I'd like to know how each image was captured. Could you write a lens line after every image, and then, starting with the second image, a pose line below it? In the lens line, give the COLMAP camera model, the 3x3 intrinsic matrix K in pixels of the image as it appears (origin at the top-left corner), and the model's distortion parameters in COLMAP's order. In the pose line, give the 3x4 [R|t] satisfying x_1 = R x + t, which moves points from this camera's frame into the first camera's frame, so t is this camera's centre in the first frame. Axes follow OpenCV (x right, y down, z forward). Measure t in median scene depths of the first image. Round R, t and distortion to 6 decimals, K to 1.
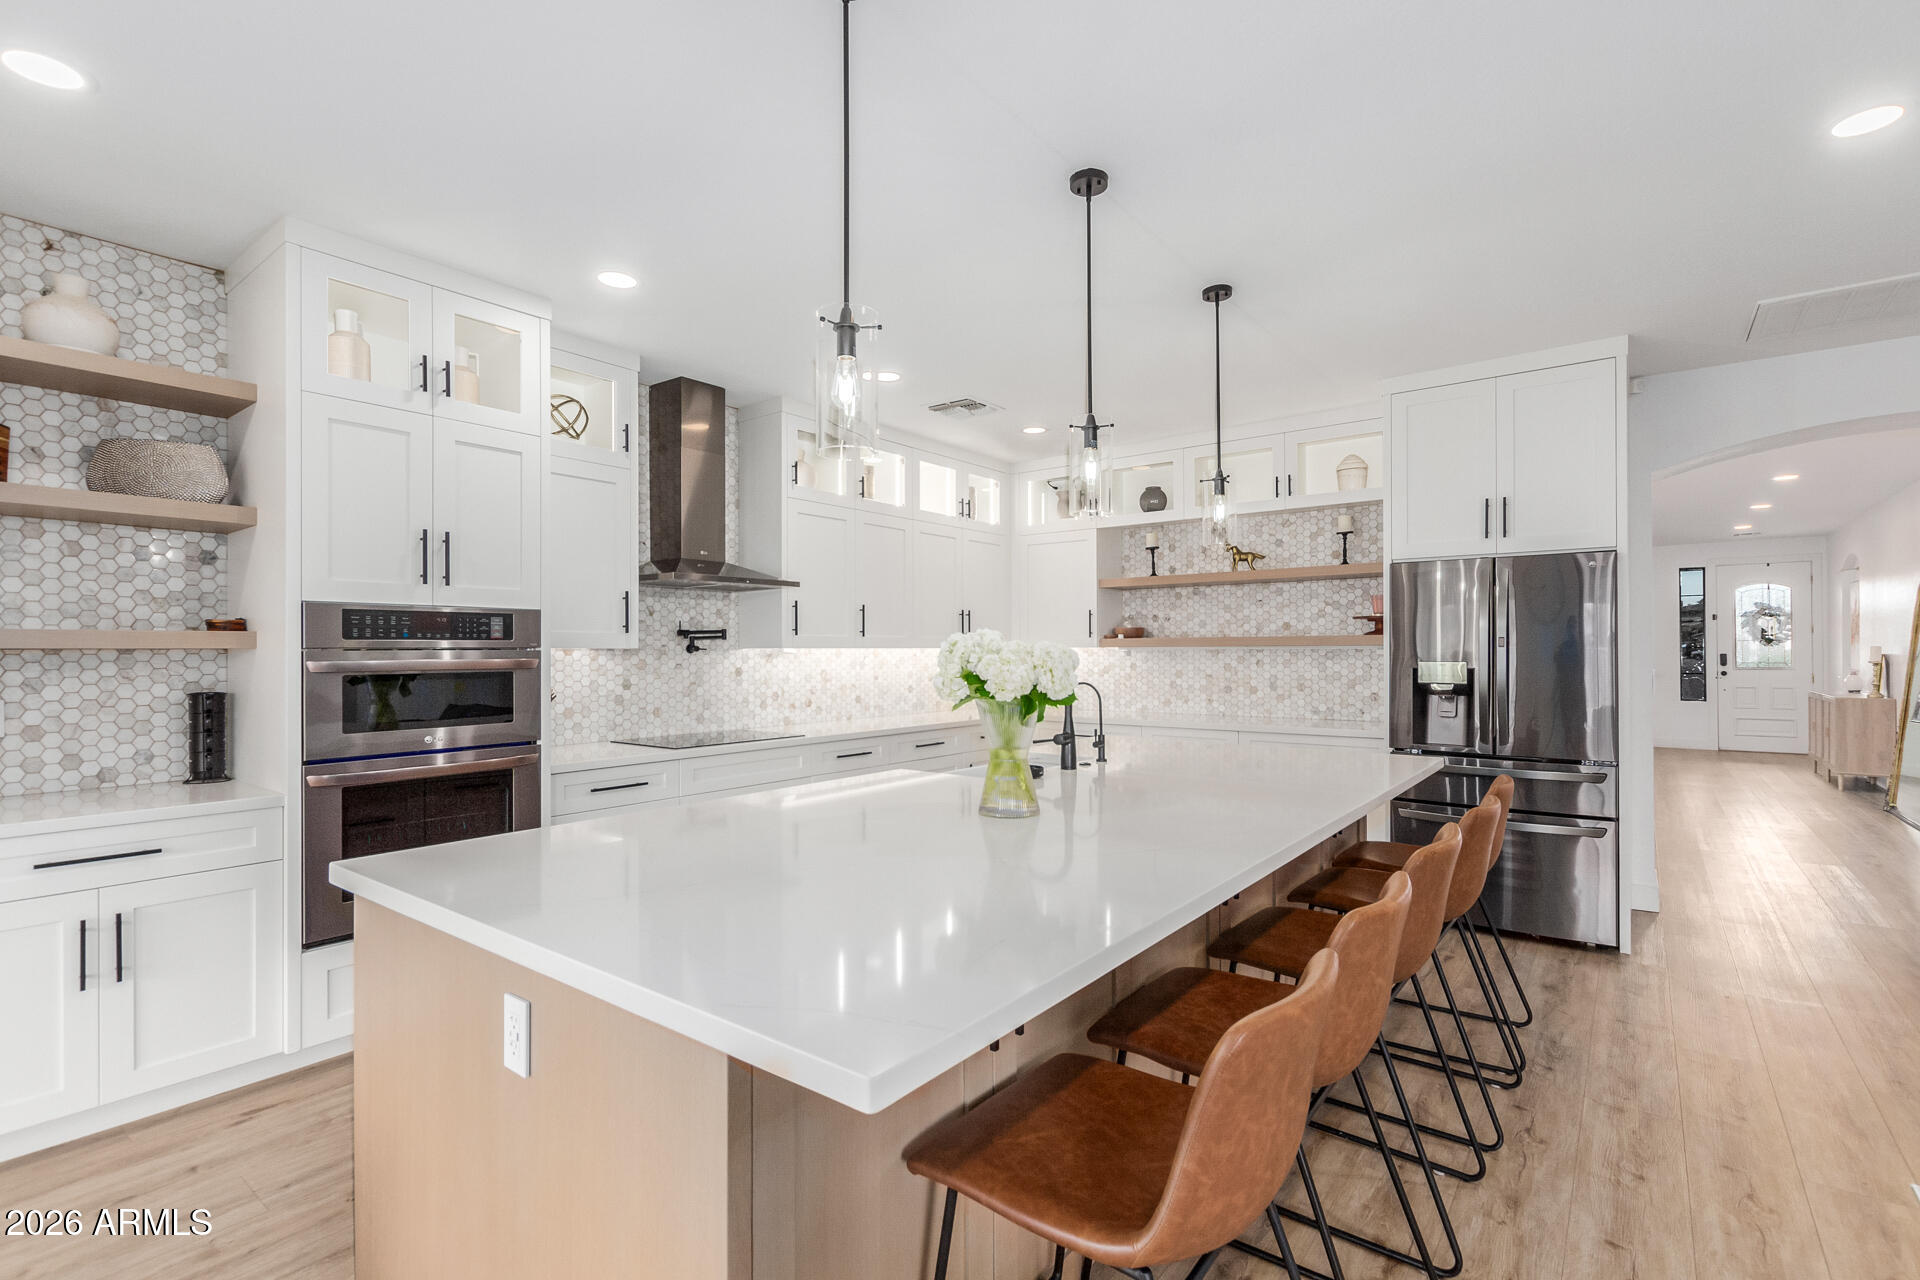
lens RADIAL K [[887.6, 0, 963.7], [0, 887.6, 648.6], [0, 0, 1]] dist [0.000096, 0.000135]
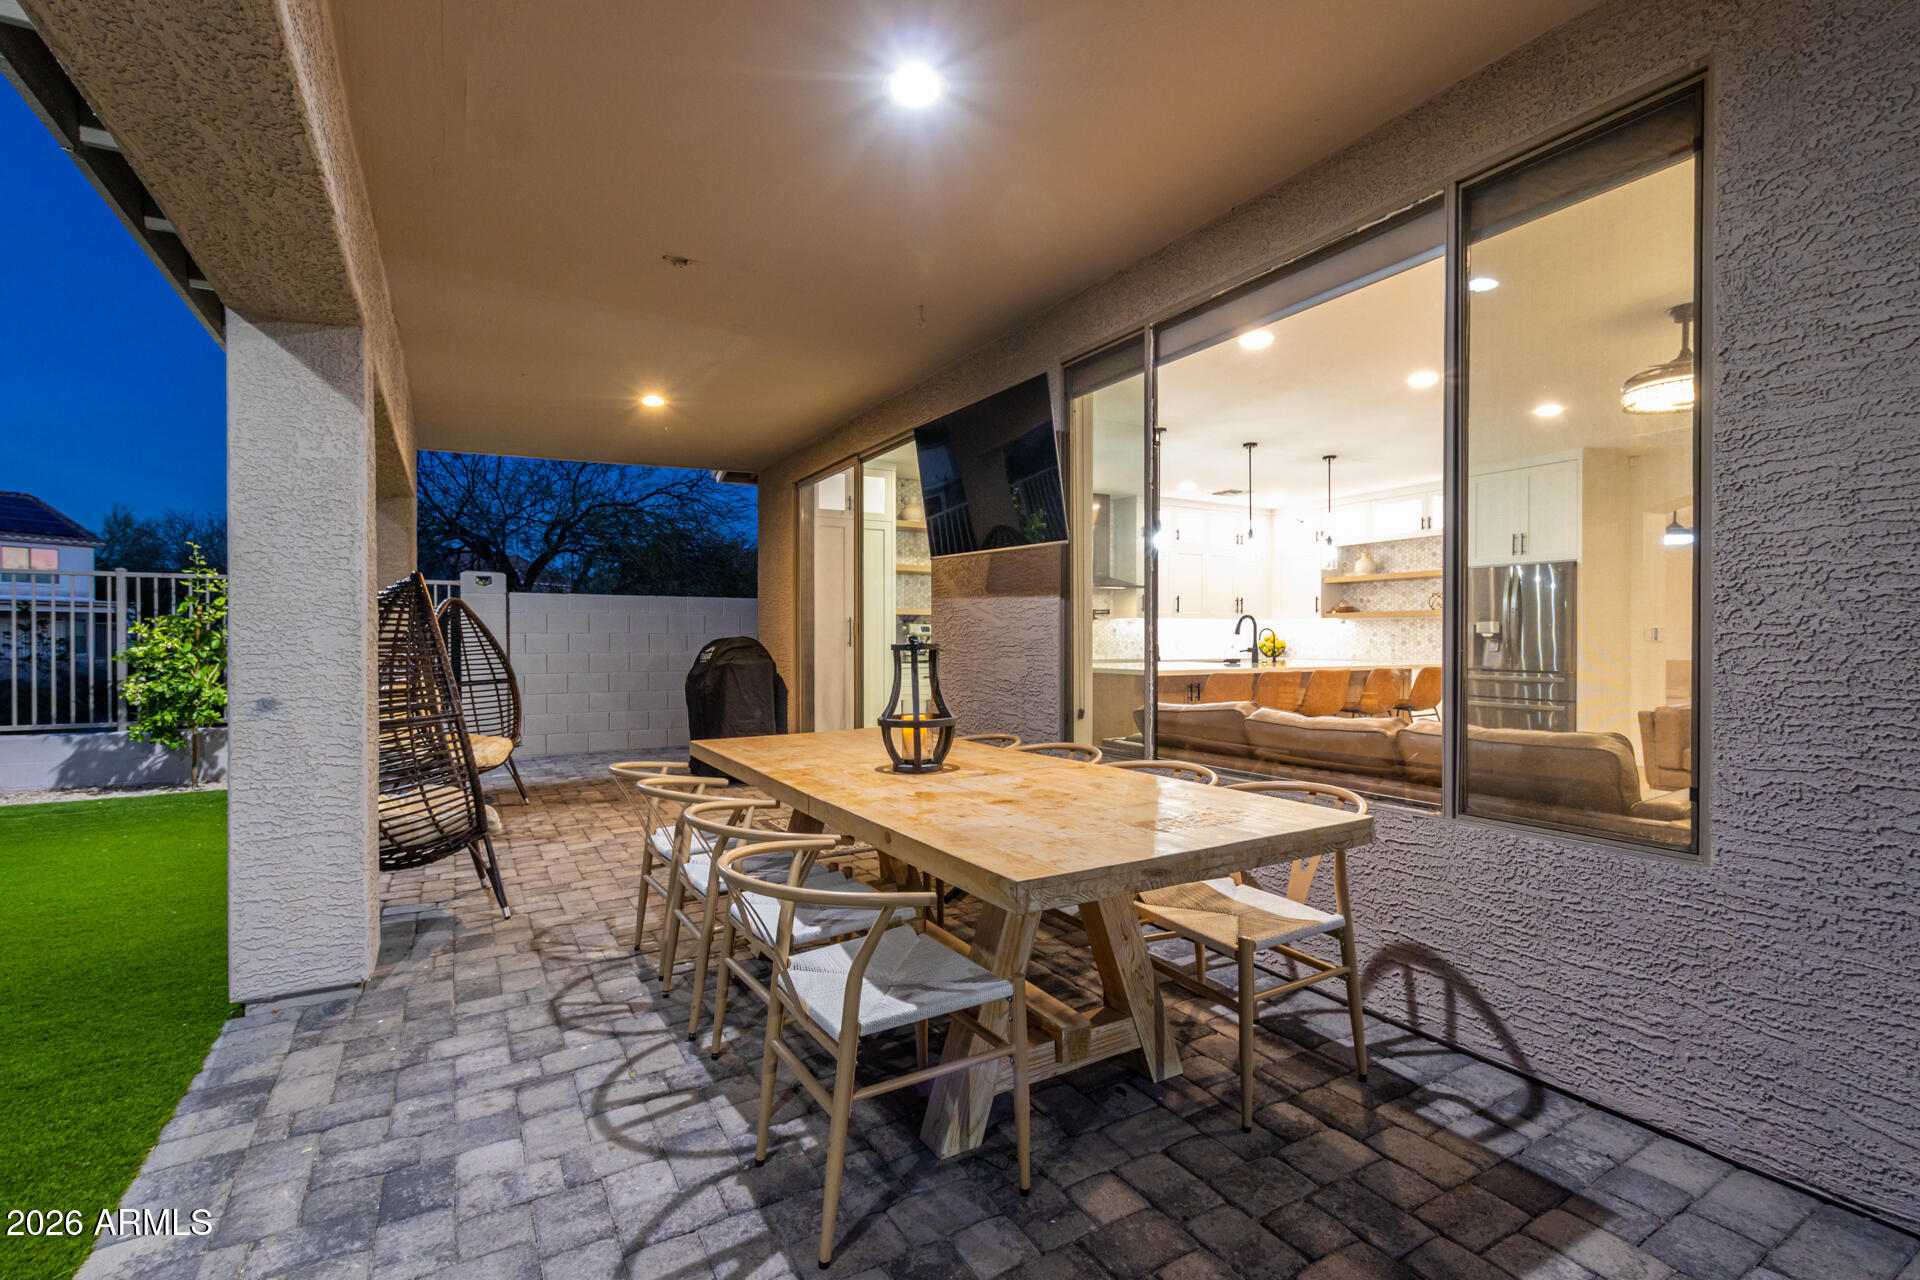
lens RADIAL K [[875.9, 0, 967.5], [0, 875.9, 639.4], [0, 0, 1]] dist [-0.000300, -0.000804]
pose [[0.928178, -0.000217, -0.372137, 0.181519], [0.001475, 0.999994, 0.003094, 0.039648], [0.372134, -0.003421, 0.928173, -0.996505]]
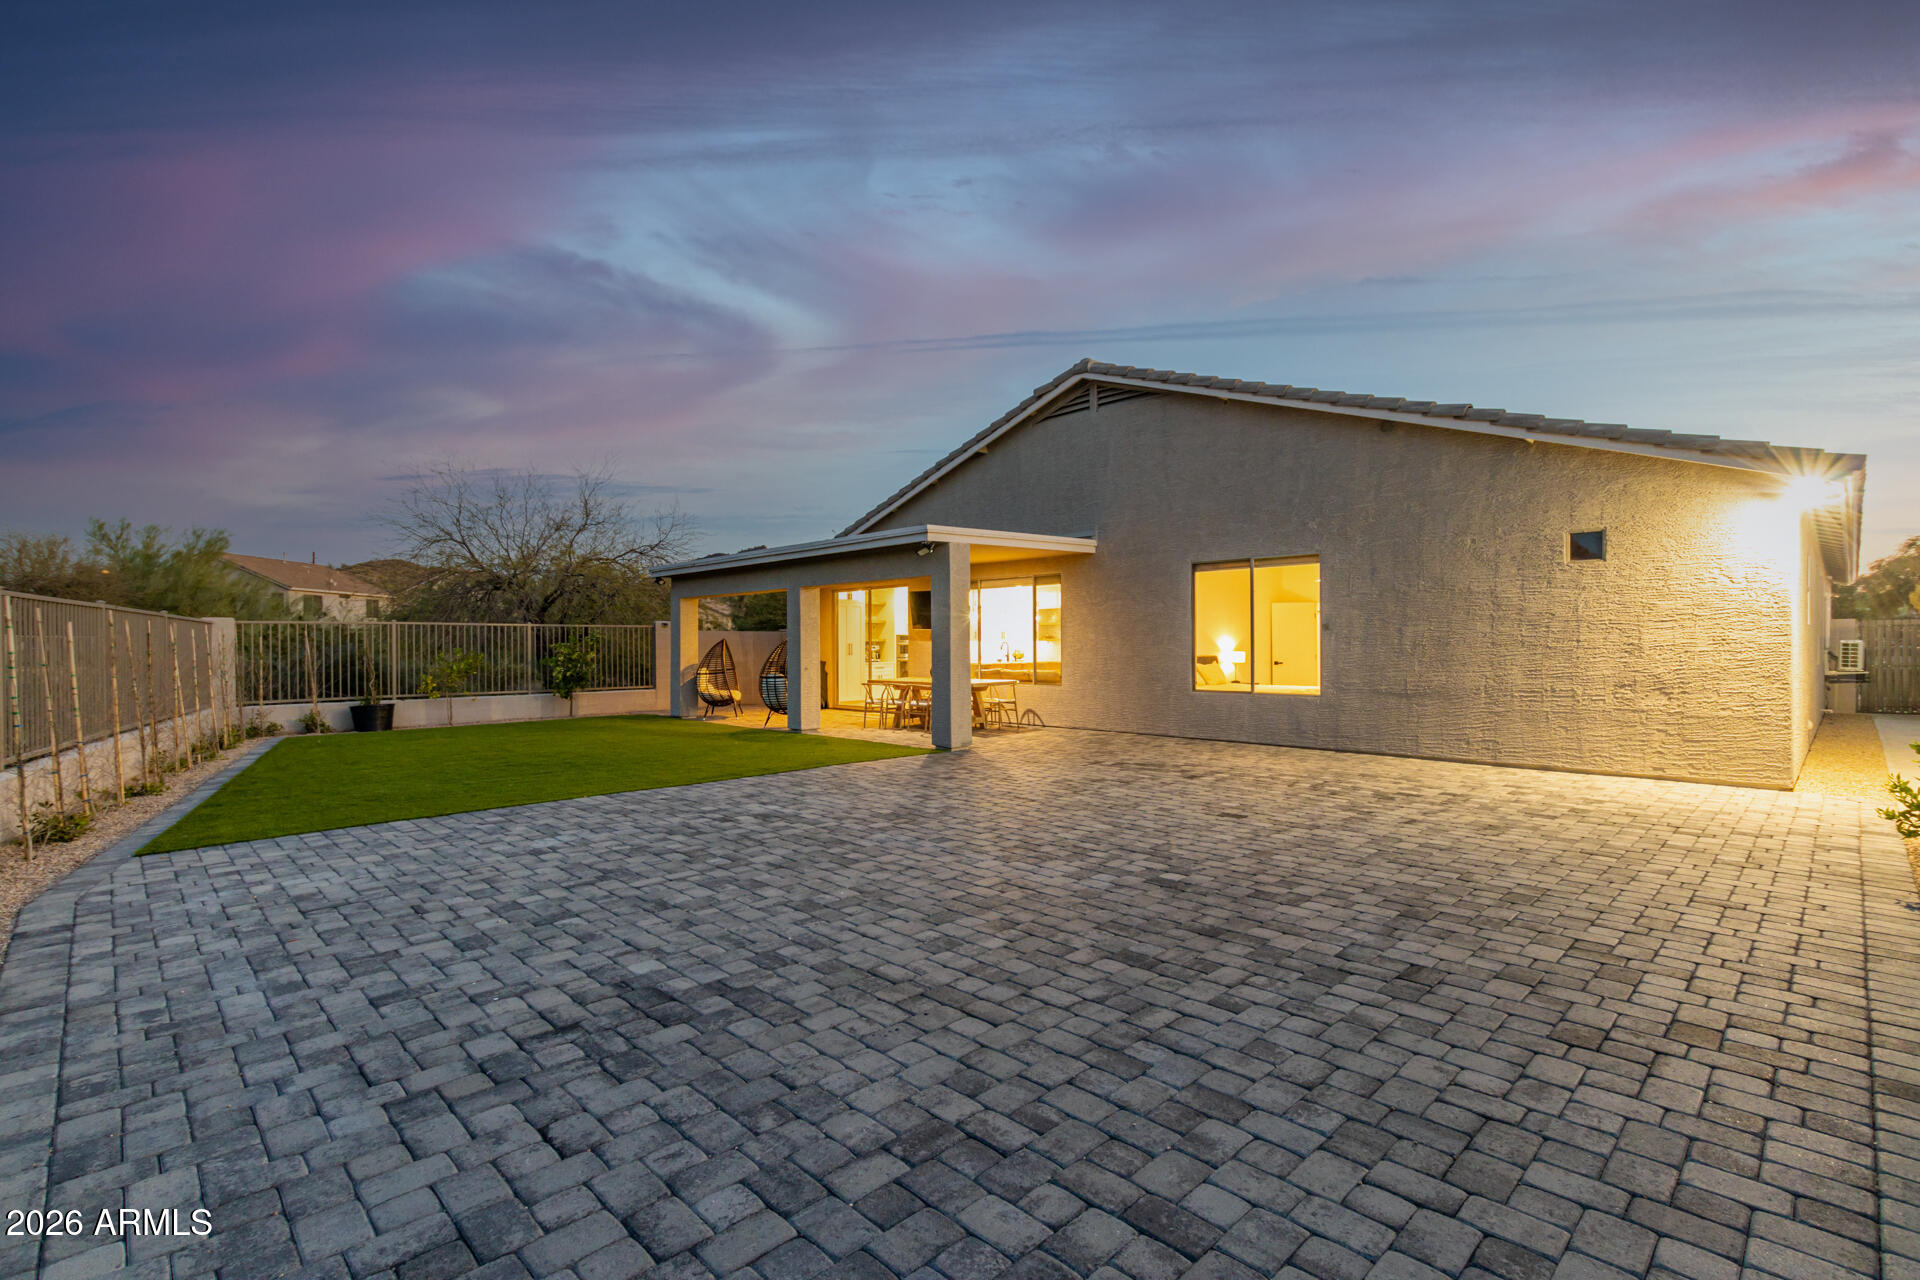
lens RADIAL K [[875.9, 0, 956.8], [0, 875.9, 645.7], [0, 0, 1]] dist [-0.000300, -0.000804]
pose [[0.991207, -0.003559, -0.132273, 0.821166], [0.005228, 0.999911, 0.012276, -0.153417], [0.132217, -0.012859, 0.991137, -8.308207]]
